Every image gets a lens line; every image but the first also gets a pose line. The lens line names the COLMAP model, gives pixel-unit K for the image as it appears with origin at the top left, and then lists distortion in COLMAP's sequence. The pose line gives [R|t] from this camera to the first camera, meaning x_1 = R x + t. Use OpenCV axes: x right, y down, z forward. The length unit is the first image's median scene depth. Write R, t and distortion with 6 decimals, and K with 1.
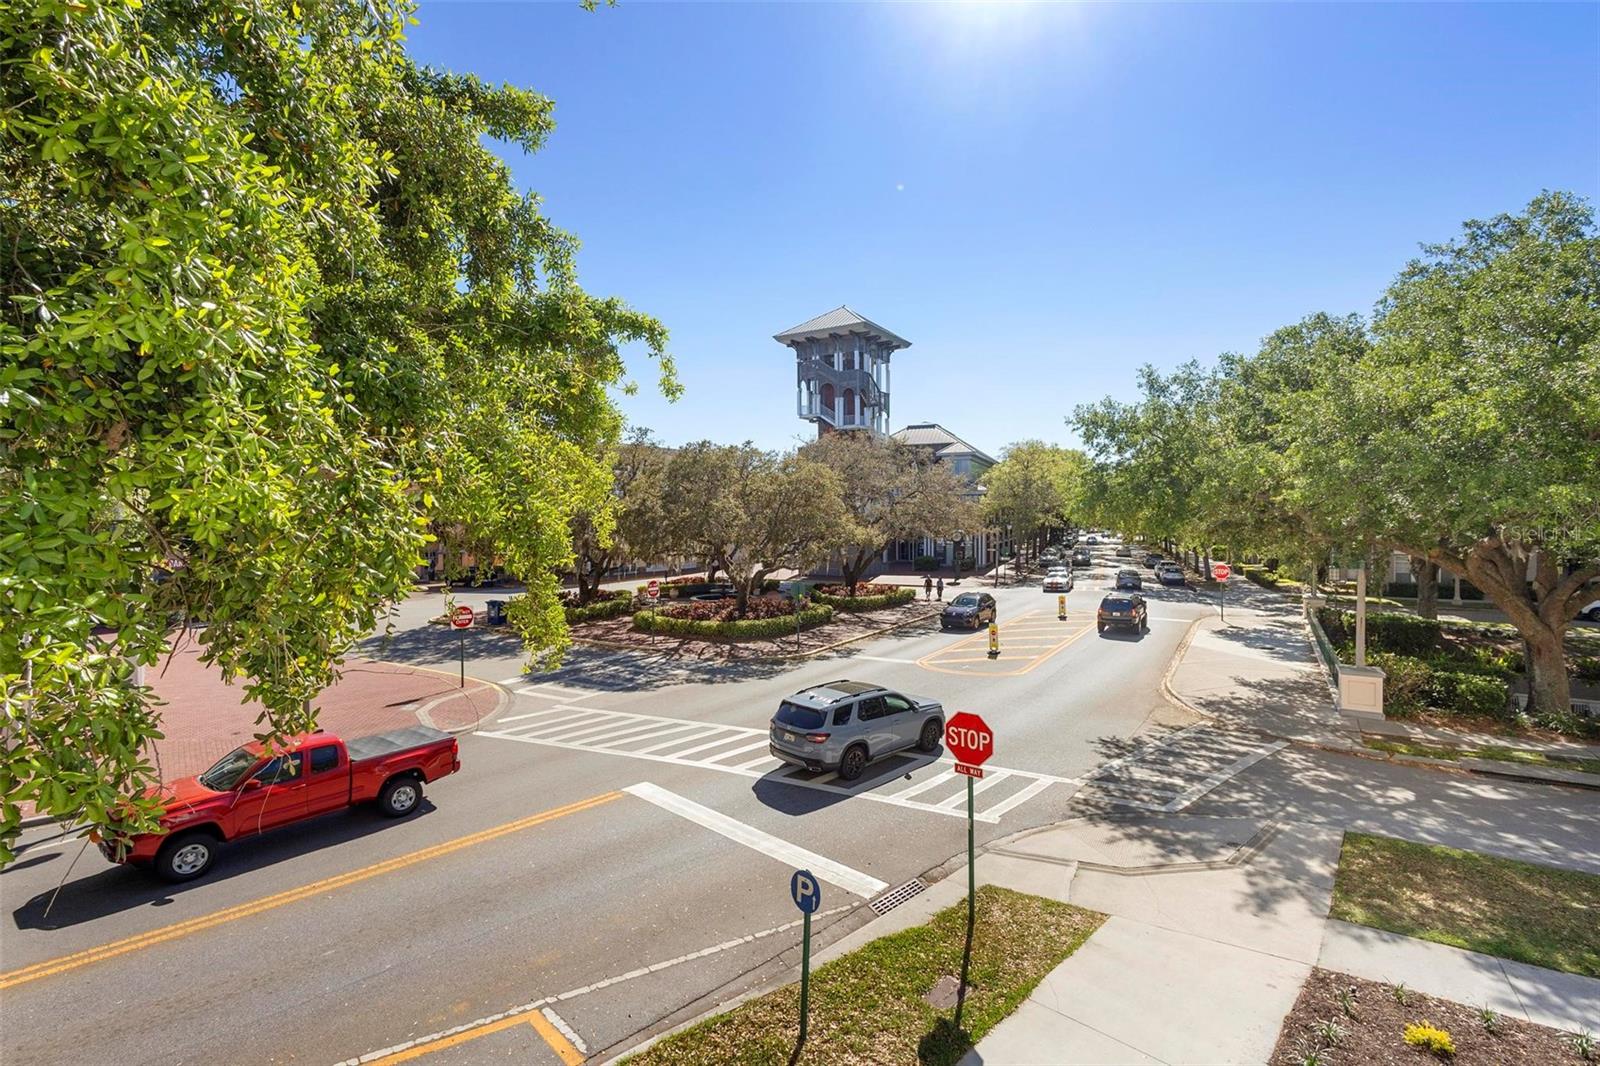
lens RADIAL K [[730.4, 0, 800.8], [0, 730.4, 529.8], [0, 0, 1]] dist [0.004646, -0.000281]
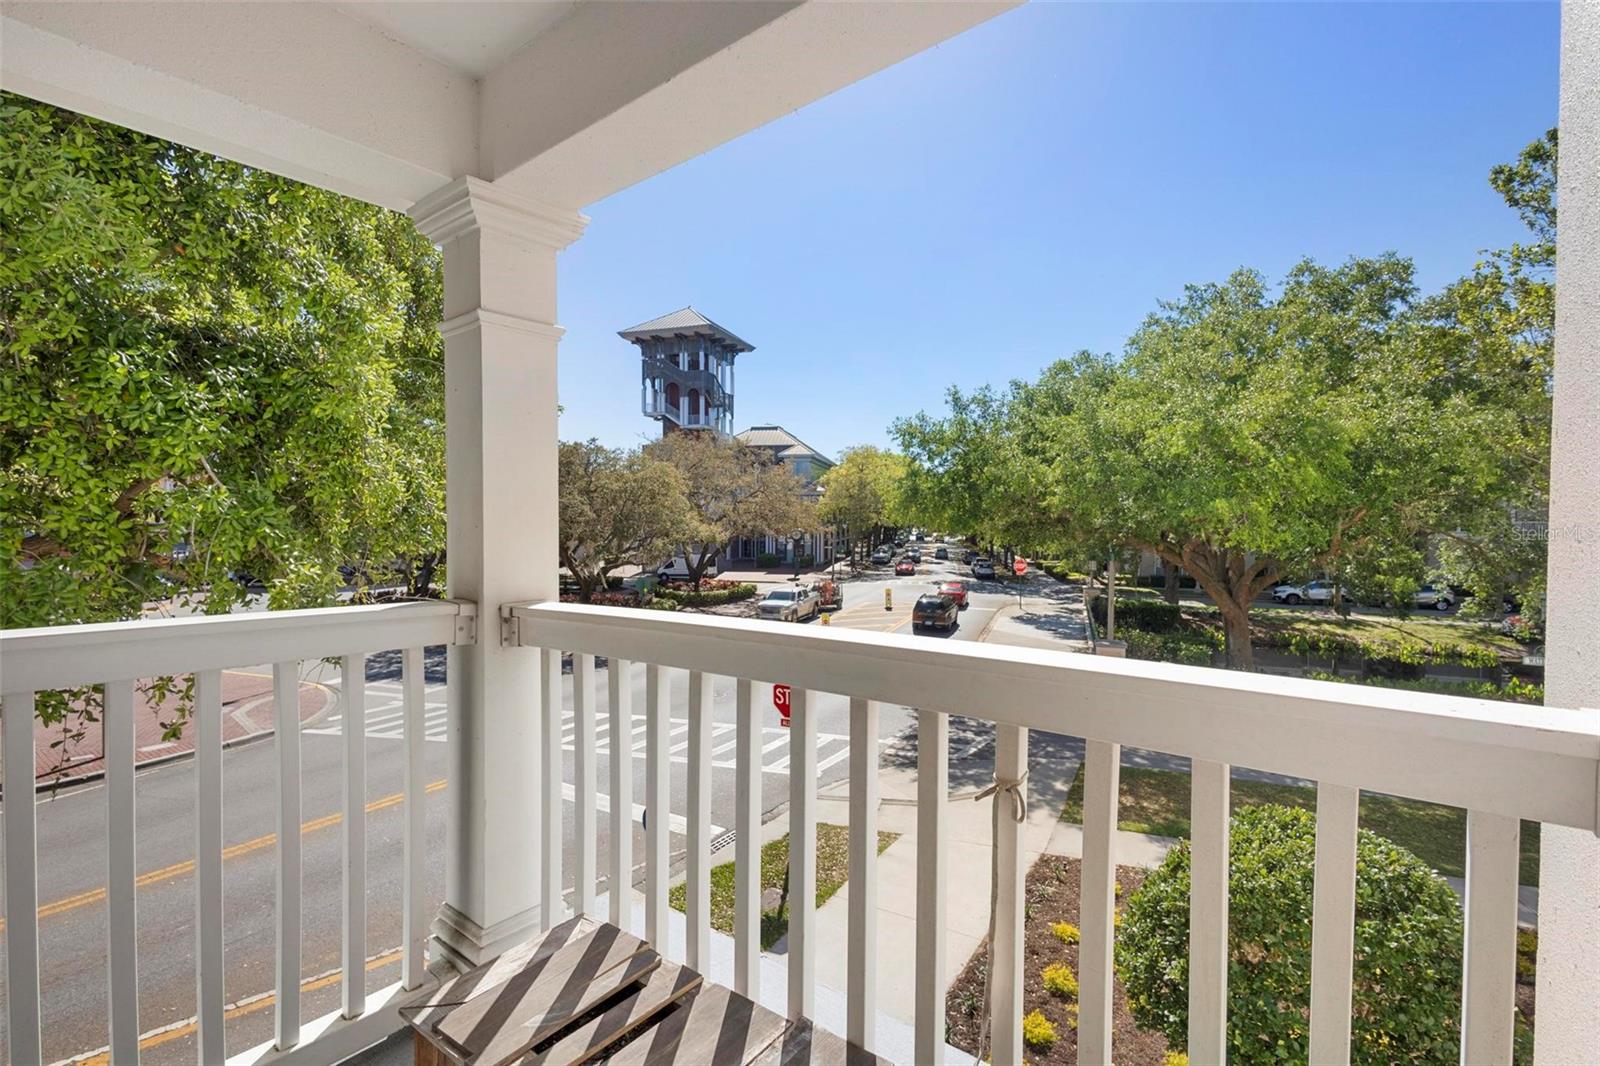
lens RADIAL K [[730.4, 0, 800.8], [0, 730.4, 529.8], [0, 0, 1]] dist [0.004646, -0.000281]
pose [[0.977512, 0.006740, 0.210774, -0.002393], [-0.007134, 0.999974, 0.001106, 0.001453], [-0.210761, -0.002585, 0.977534, -0.035102]]
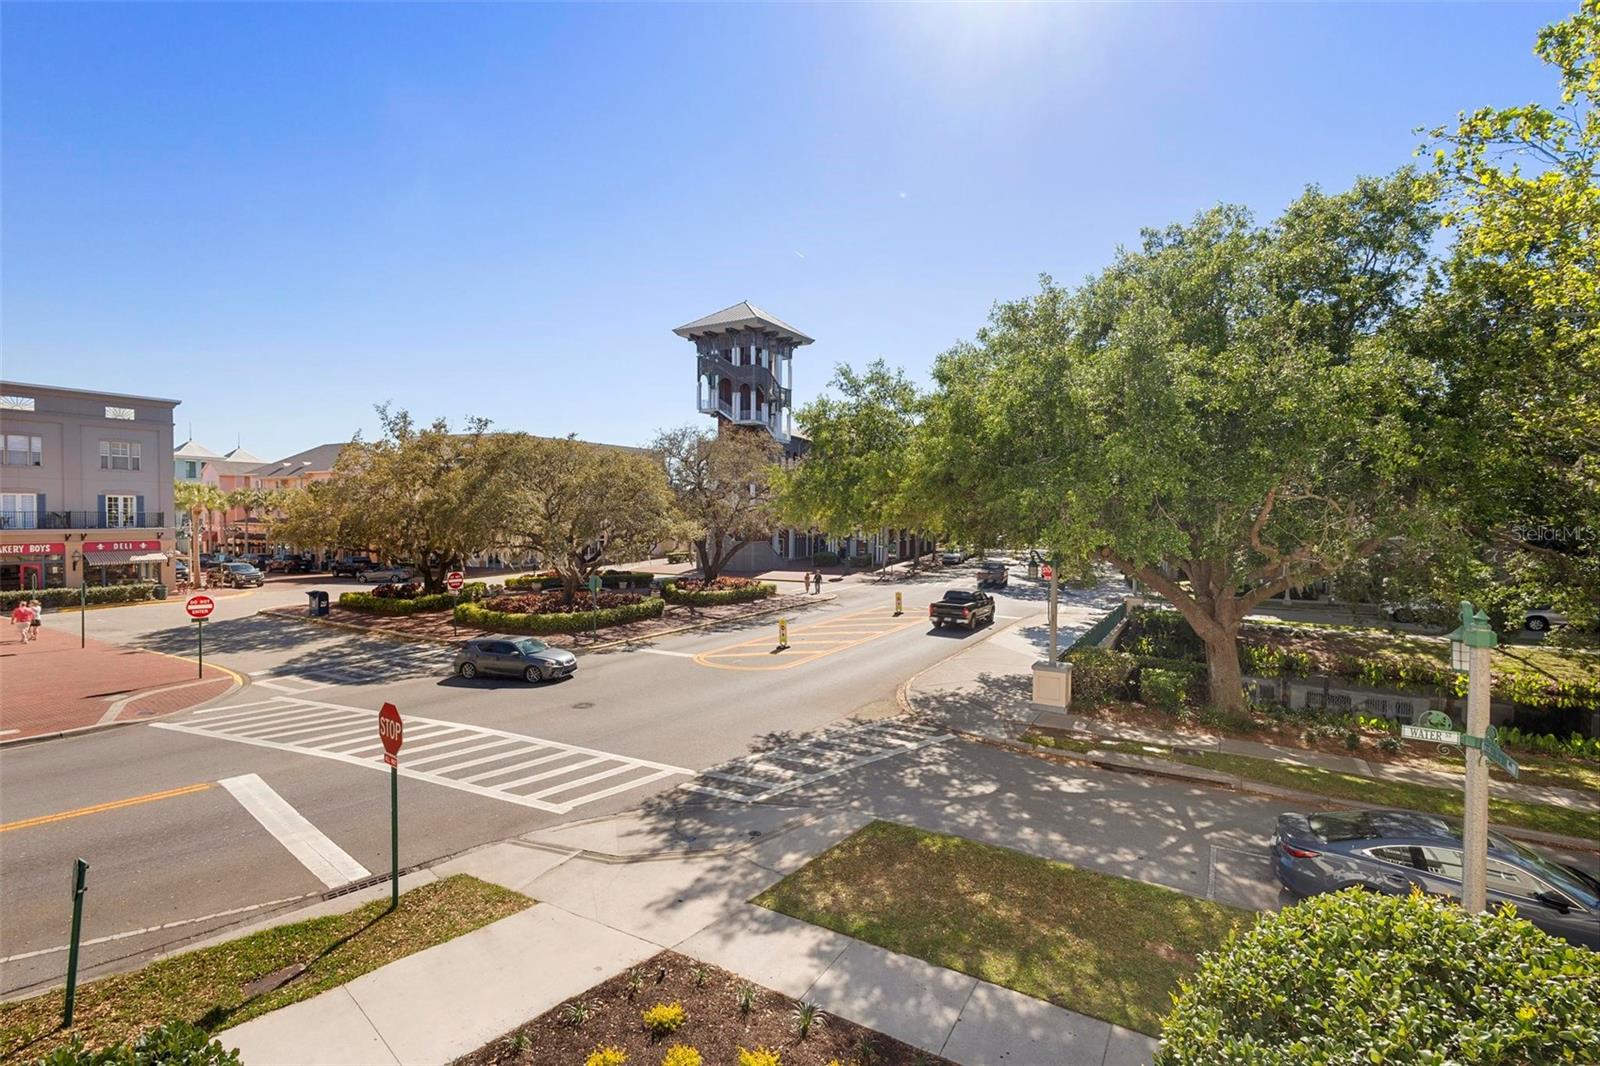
lens RADIAL K [[730.4, 0, 800.8], [0, 730.4, 529.8], [0, 0, 1]] dist [0.004646, -0.000281]
pose [[0.999370, 0.013071, 0.033006, 0.147814], [-0.013262, 0.999896, 0.005581, -0.000012], [-0.032930, -0.006015, 0.999440, -0.004088]]
